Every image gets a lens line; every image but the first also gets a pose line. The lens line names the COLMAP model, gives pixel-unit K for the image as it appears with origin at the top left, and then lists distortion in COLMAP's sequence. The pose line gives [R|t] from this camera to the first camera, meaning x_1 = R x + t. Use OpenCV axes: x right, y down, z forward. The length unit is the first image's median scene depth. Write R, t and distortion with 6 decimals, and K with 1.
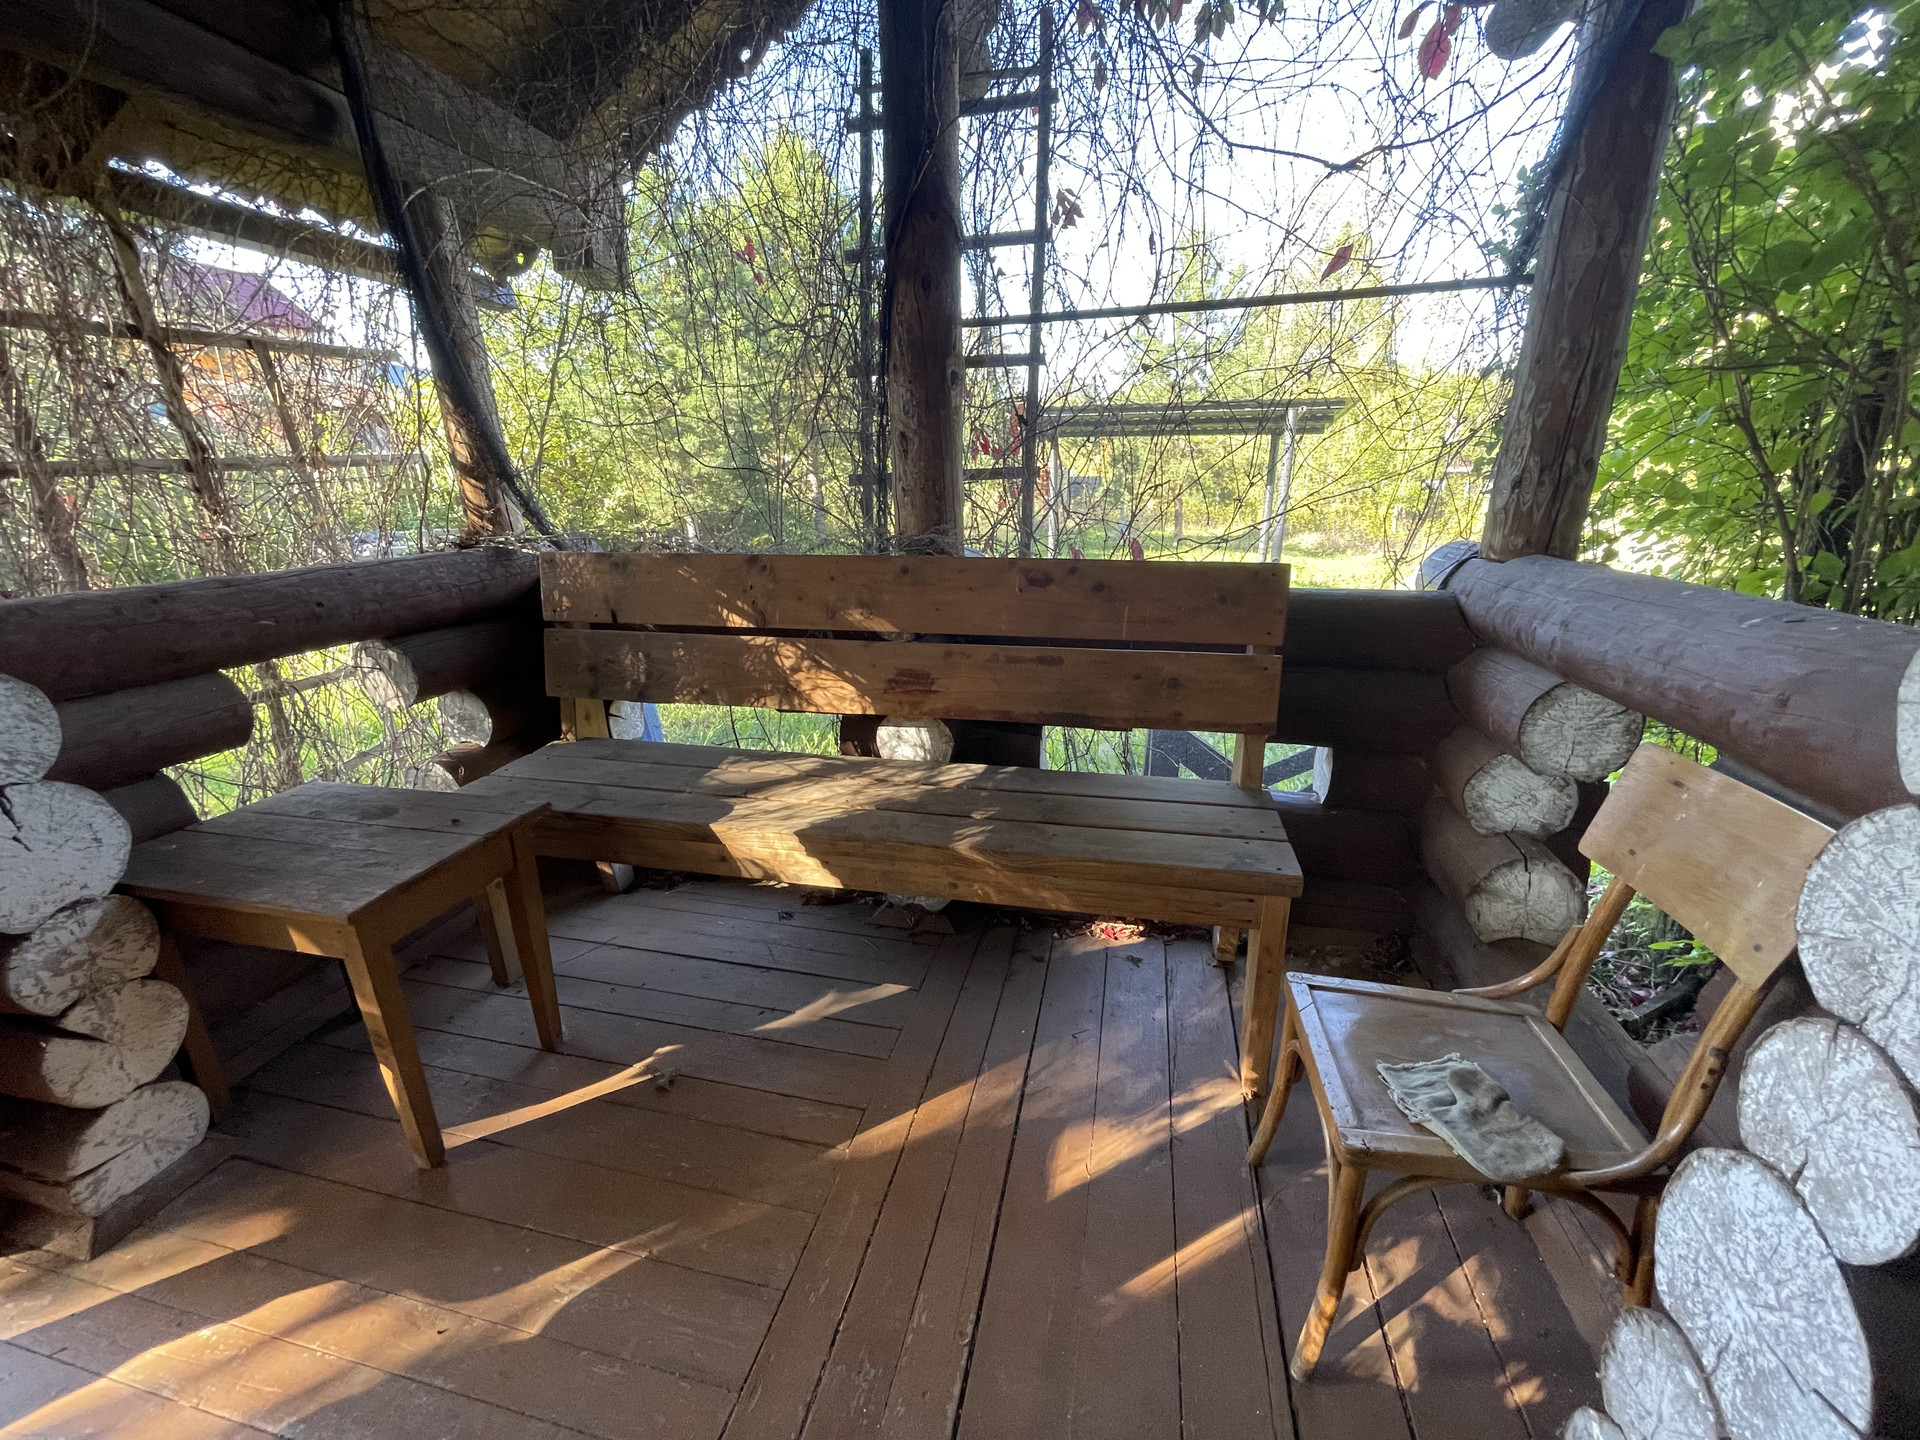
lens RADIAL K [[780.0, 0, 960.0], [0, 780.0, 721.0], [0, 0, 1]] dist [-0.002044, -0.000317]
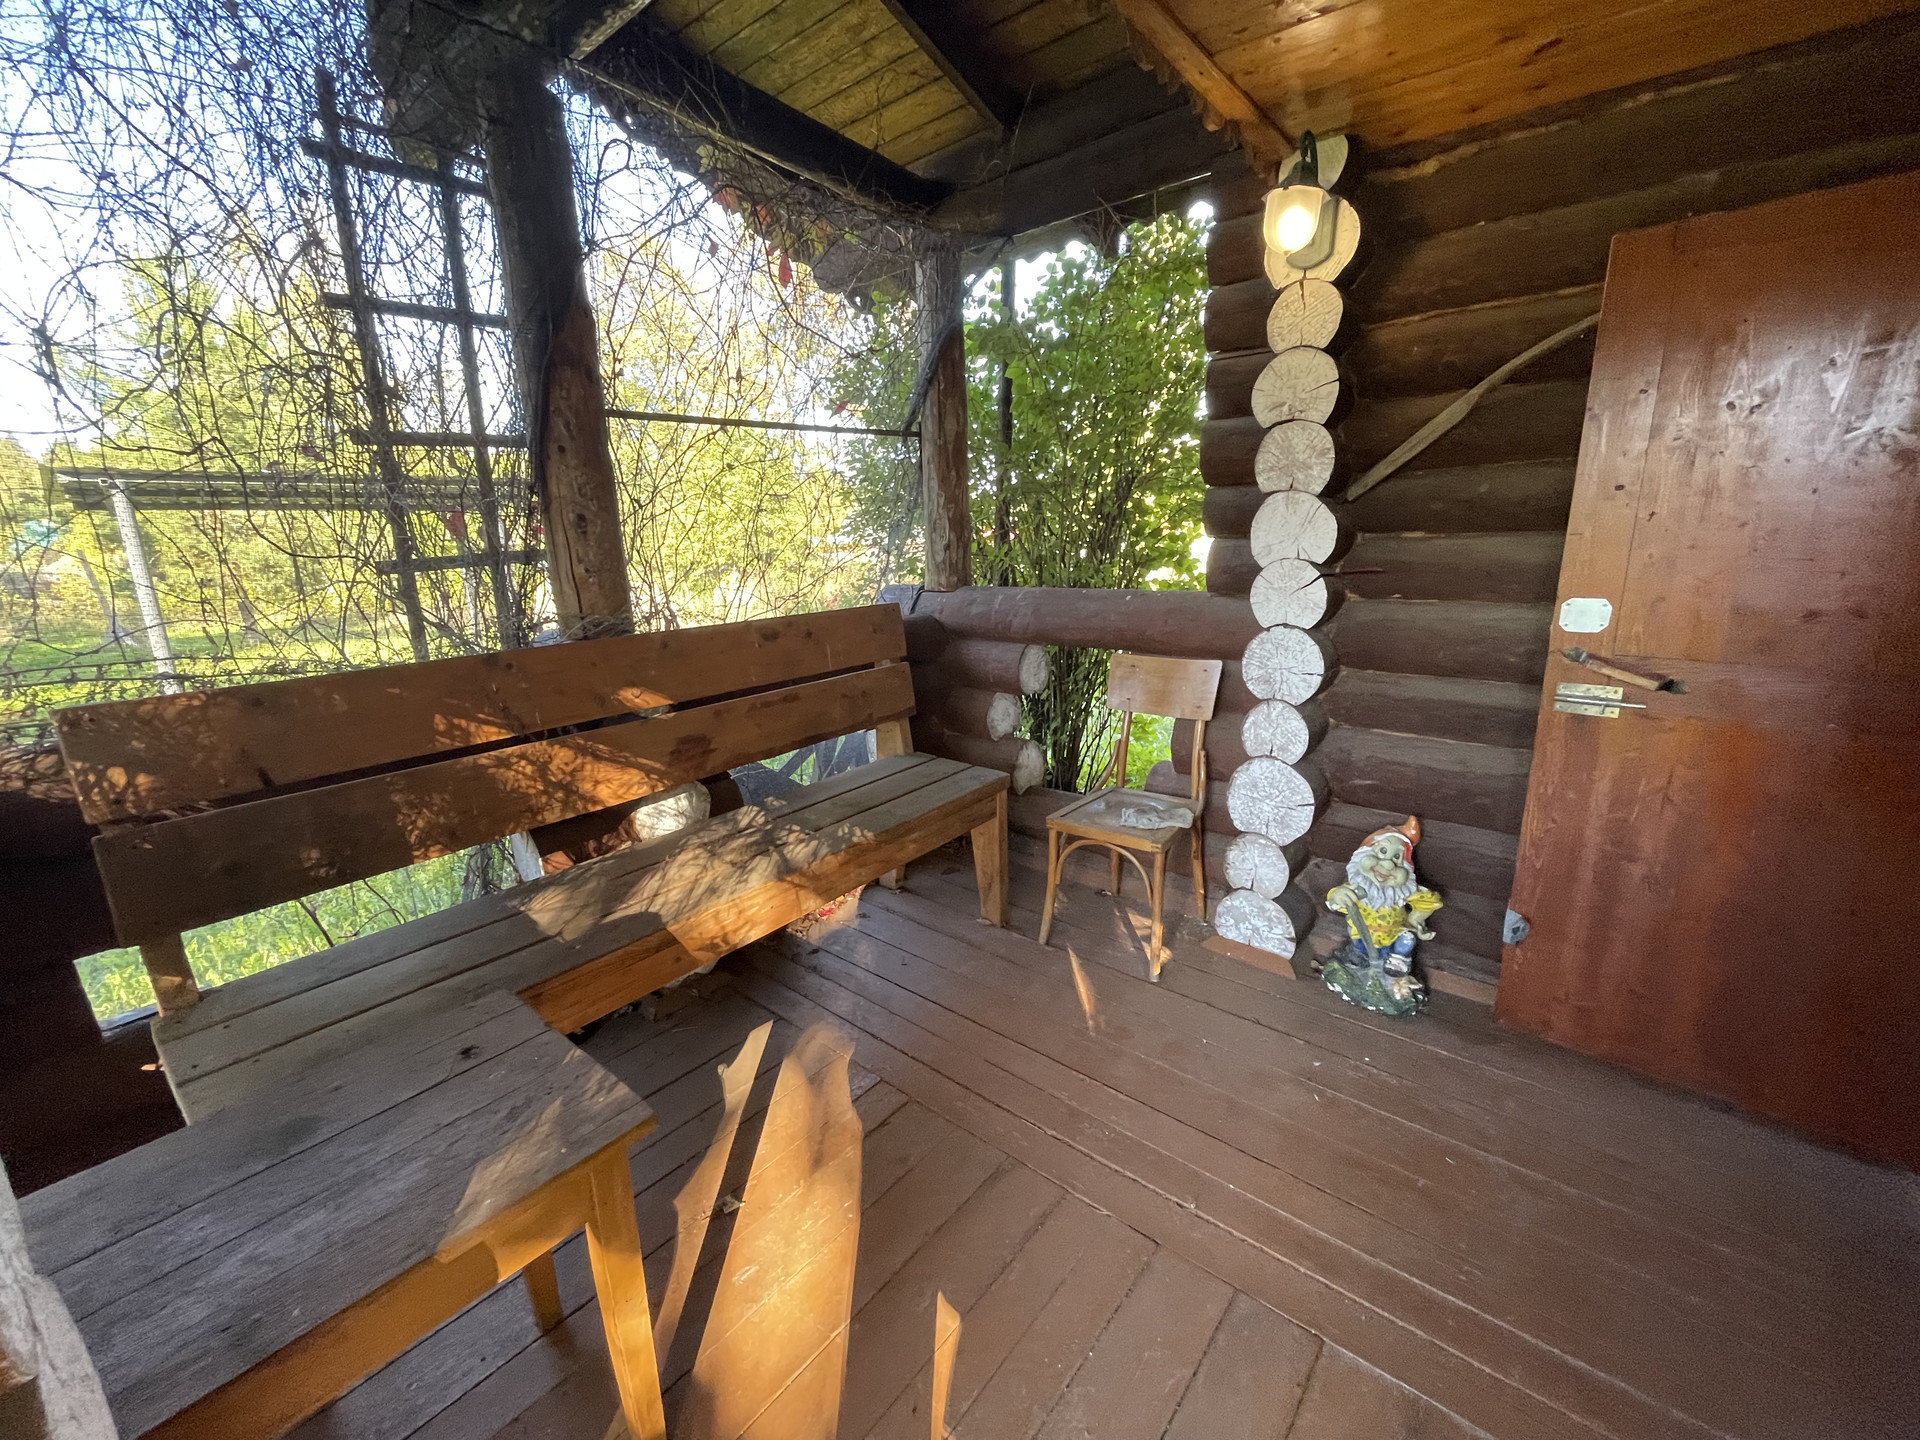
lens RADIAL K [[780.0, 0, 958.0], [0, 780.0, 719.3], [0, 0, 1]] dist [-0.002044, -0.000317]
pose [[0.454703, -0.215146, 0.864267, -0.776337], [0.288057, 0.953755, 0.085872, -0.071187], [-0.842774, 0.209912, 0.495649, 0.165024]]
